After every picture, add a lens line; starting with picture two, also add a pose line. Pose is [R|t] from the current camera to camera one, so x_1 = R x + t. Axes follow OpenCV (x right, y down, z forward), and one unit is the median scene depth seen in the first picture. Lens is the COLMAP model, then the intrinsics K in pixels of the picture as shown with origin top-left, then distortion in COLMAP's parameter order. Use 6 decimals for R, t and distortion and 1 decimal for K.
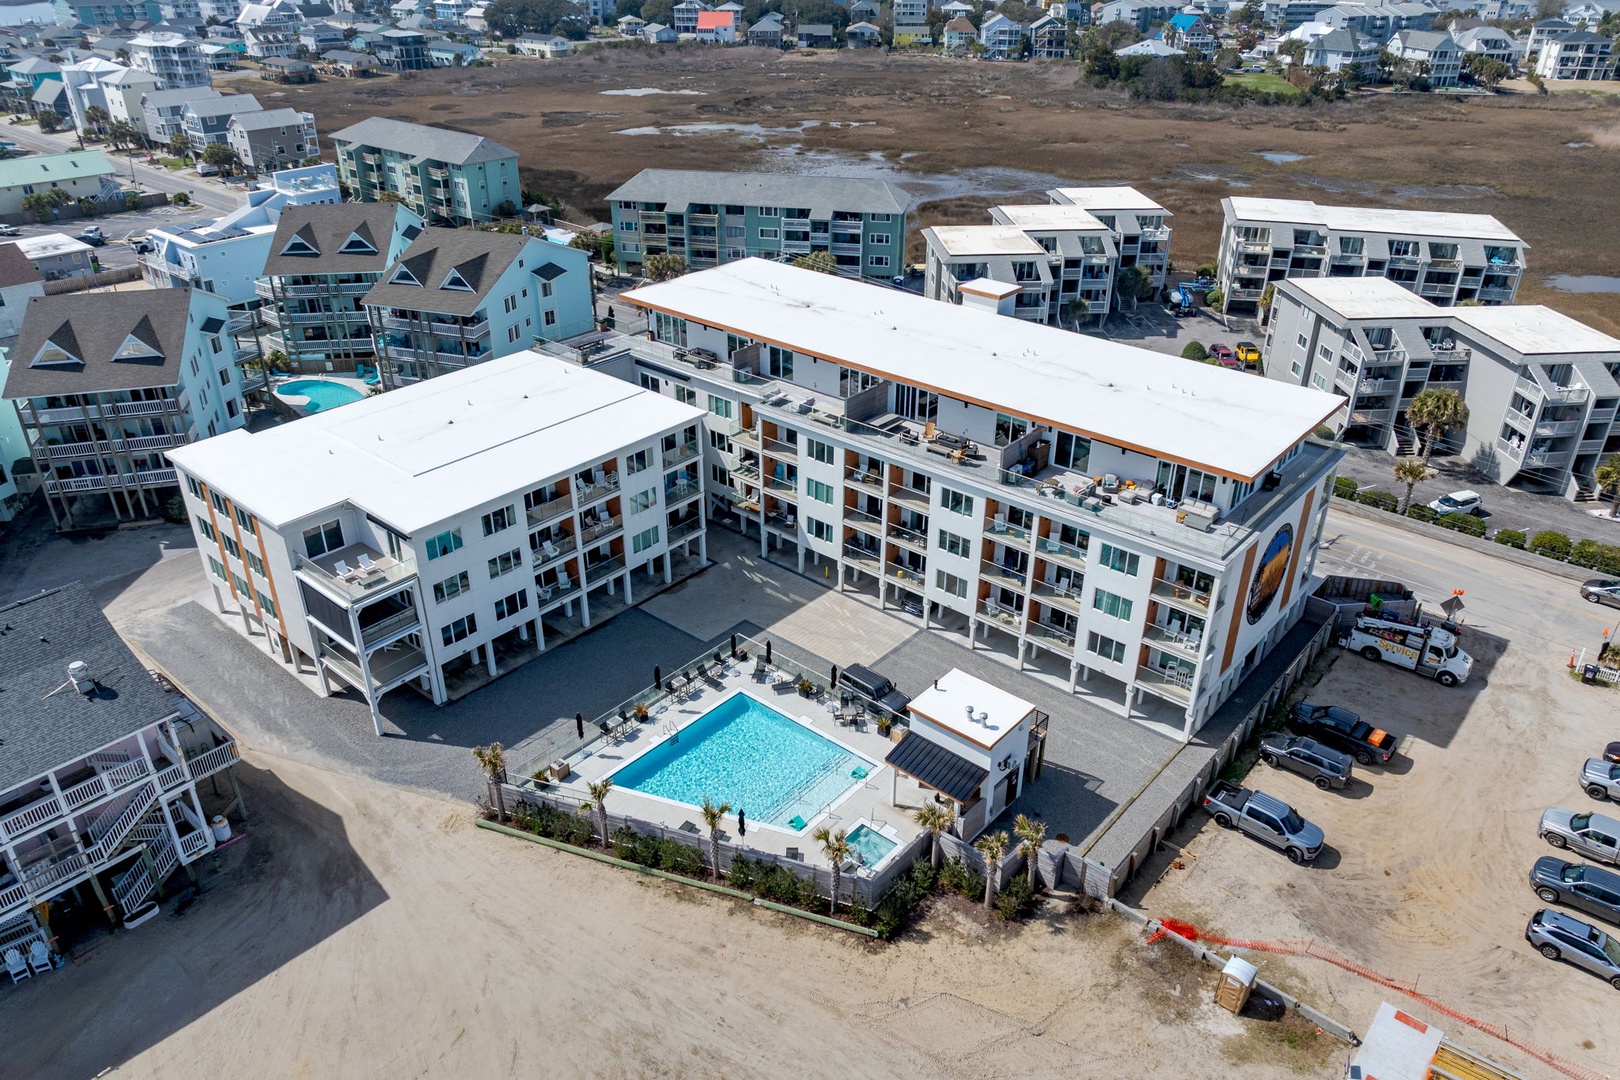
lens RADIAL K [[1134.4, 0, 817.6], [0, 1134.4, 535.1], [0, 0, 1]] dist [-0.005556, -0.004037]
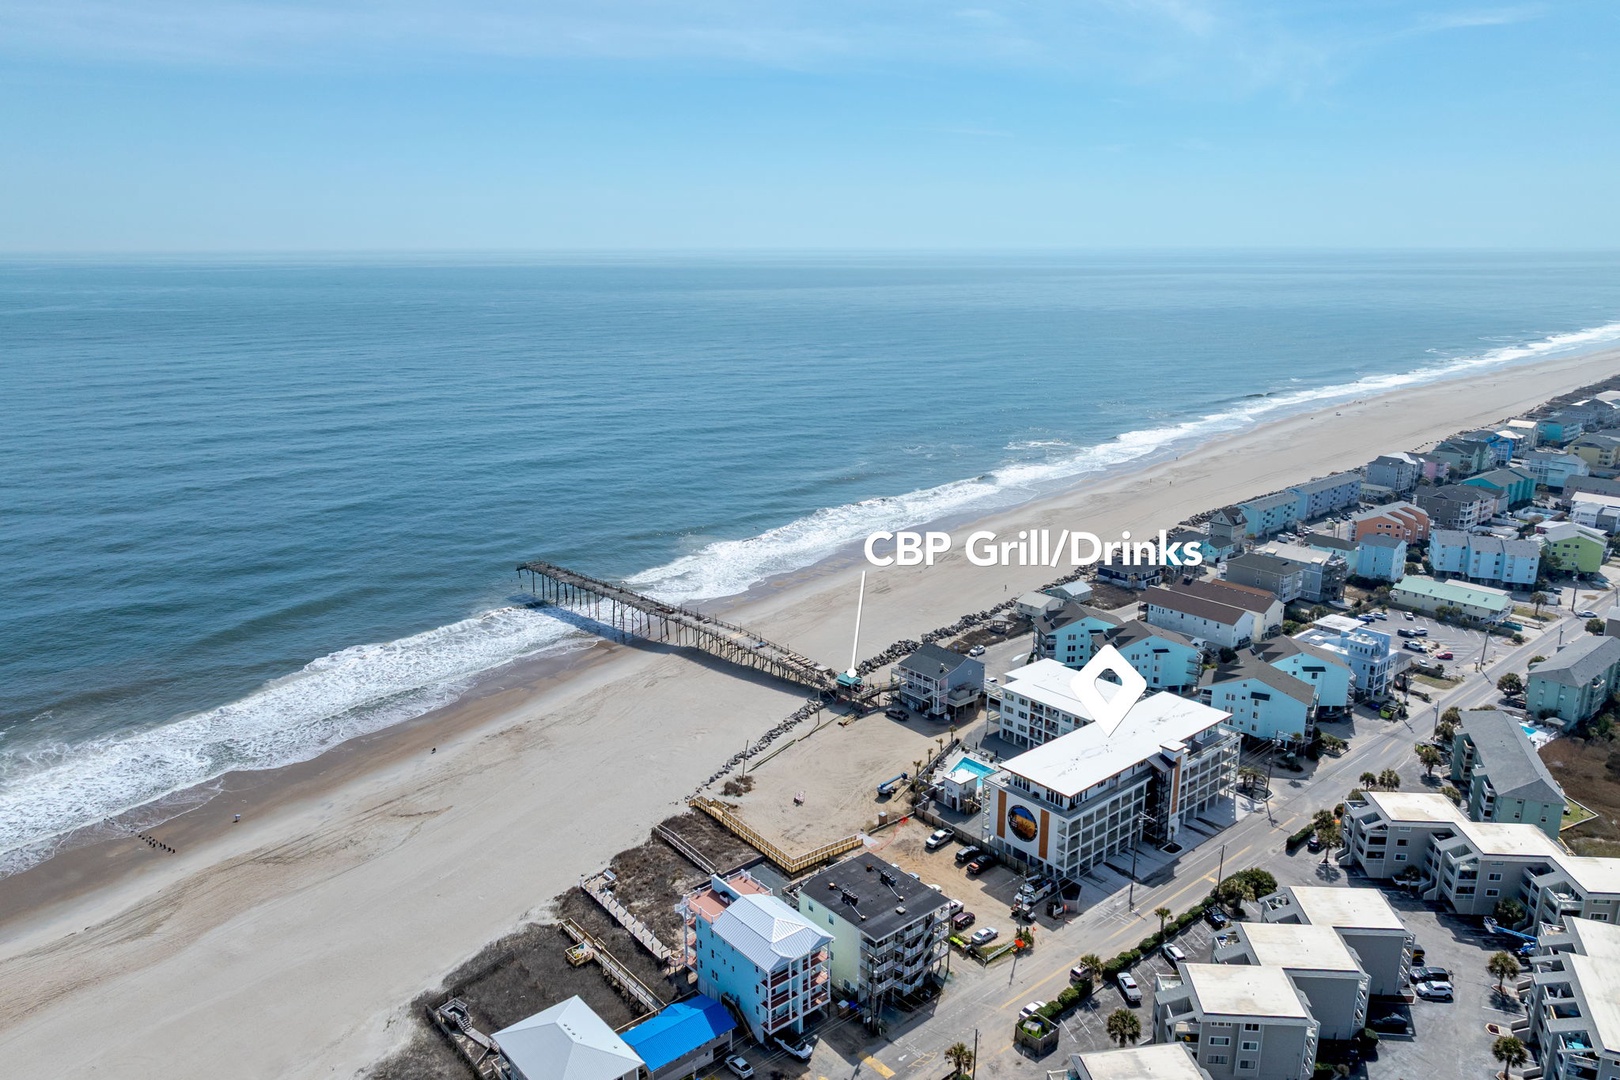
lens RADIAL K [[1134.4, 0, 817.6], [0, 1134.4, 535.1], [0, 0, 1]] dist [-0.005556, -0.004037]
pose [[-0.154899, 0.245294, -0.956994, 2.836436], [-0.470794, 0.833292, 0.289790, -1.080144], [0.868539, 0.495435, -0.013593, 0.215971]]
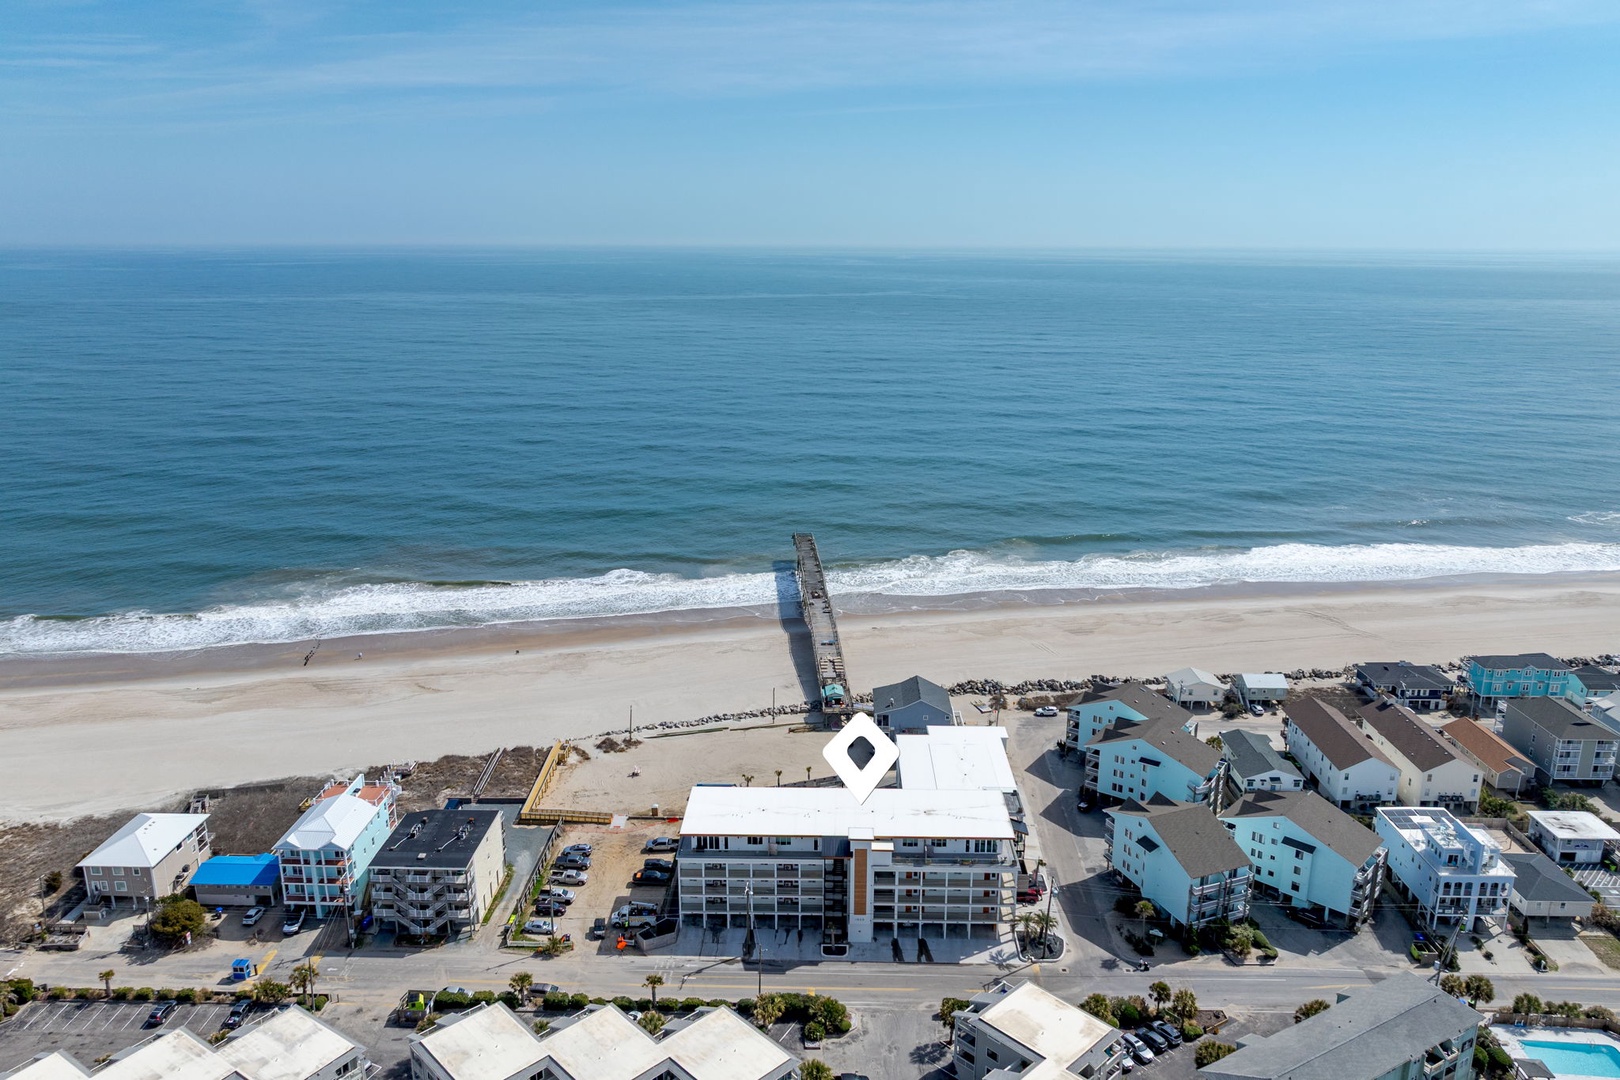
lens RADIAL K [[1134.4, 0, 817.6], [0, 1134.4, 535.1], [0, 0, 1]] dist [-0.005556, -0.004037]
pose [[-0.776334, 0.154491, -0.611096, 1.572466], [-0.305017, 0.756350, 0.578704, -2.040444], [0.551607, 0.635662, -0.540058, 2.005017]]
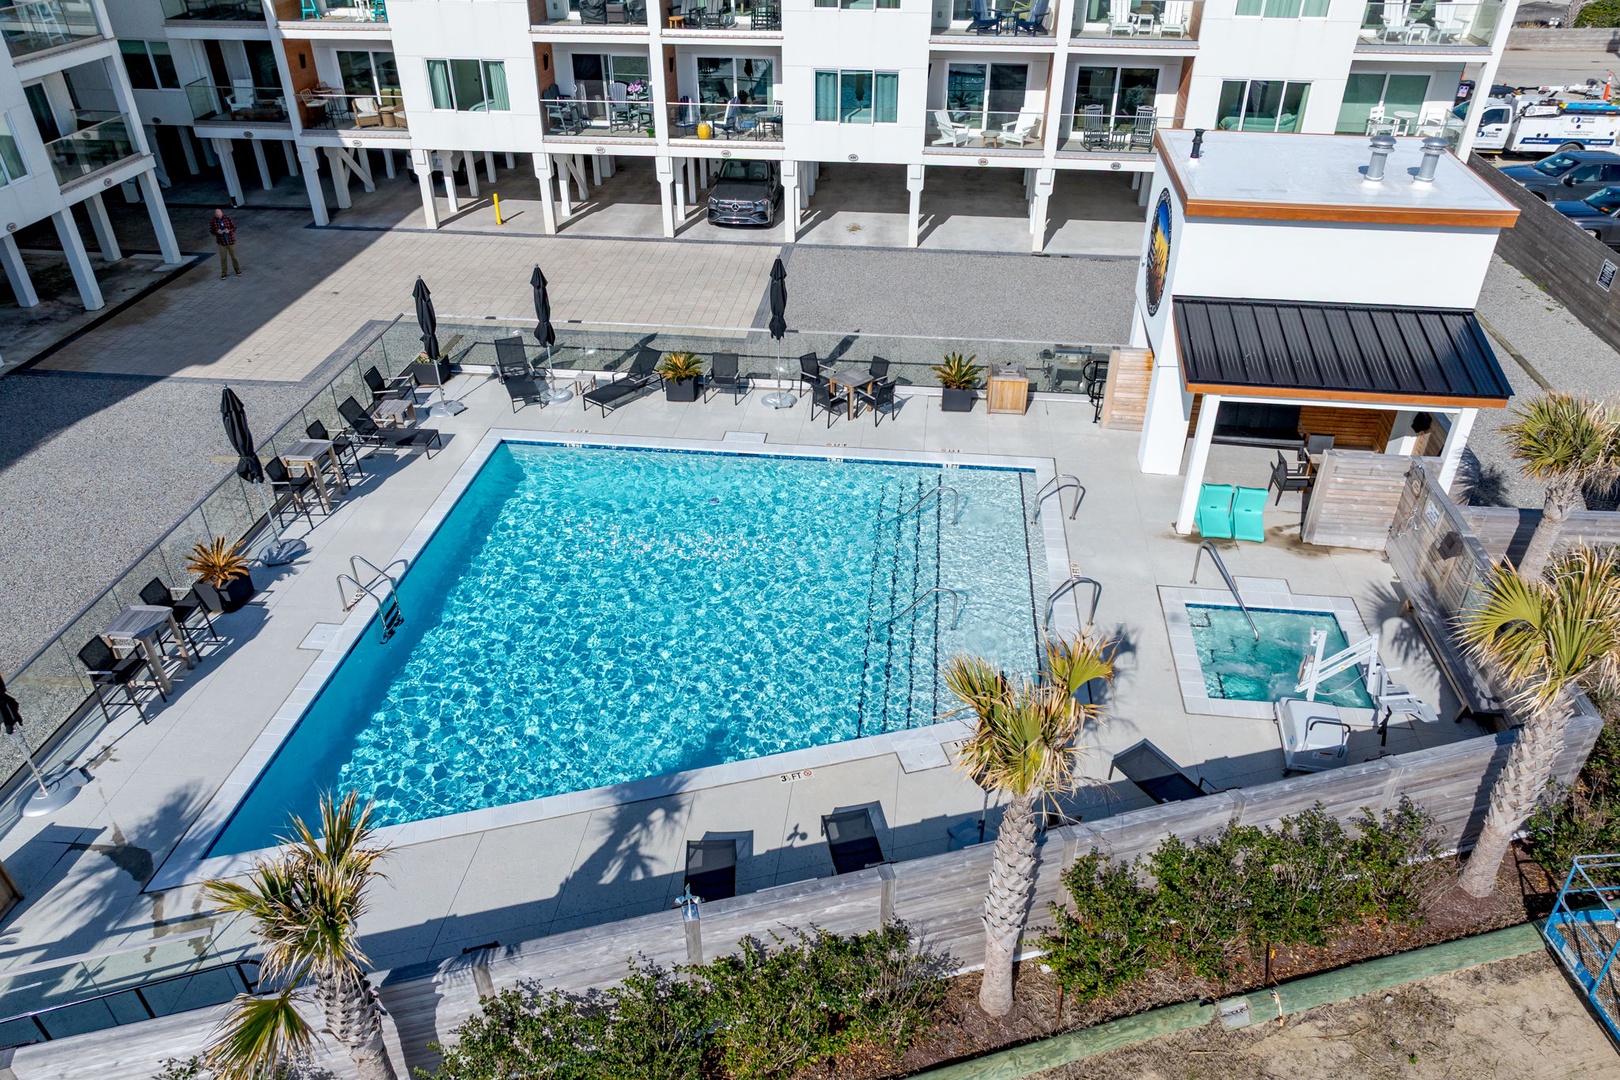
lens RADIAL K [[1134.4, 0, 817.6], [0, 1134.4, 535.1], [0, 0, 1]] dist [-0.005556, -0.004037]
pose [[0.828397, -0.313504, 0.464191, -0.145469], [0.273515, 0.949587, 0.153214, 0.131928], [-0.488823, 0.000041, 0.872383, 0.631444]]
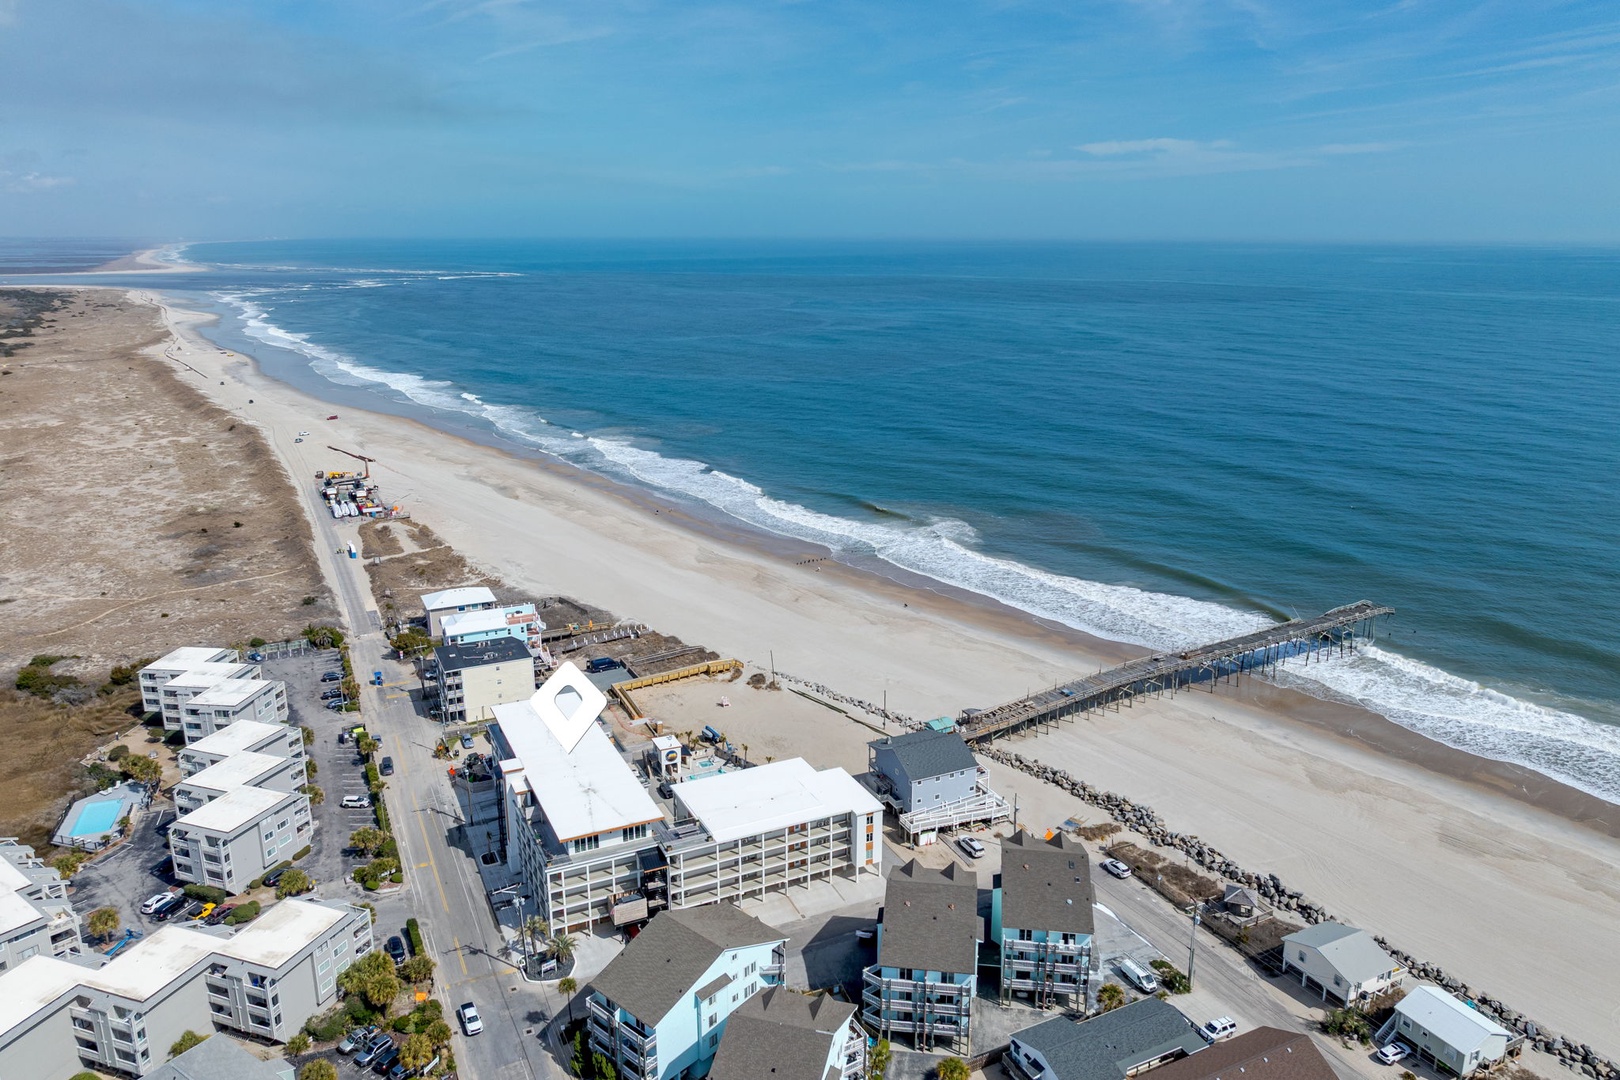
lens RADIAL K [[1134.4, 0, 817.6], [0, 1134.4, 535.1], [0, 0, 1]] dist [-0.005556, -0.004037]
pose [[-0.917412, -0.110998, 0.382146, -1.281197], [0.181888, 0.737165, 0.650772, -2.070202], [-0.353939, 0.666533, -0.656095, 2.215592]]
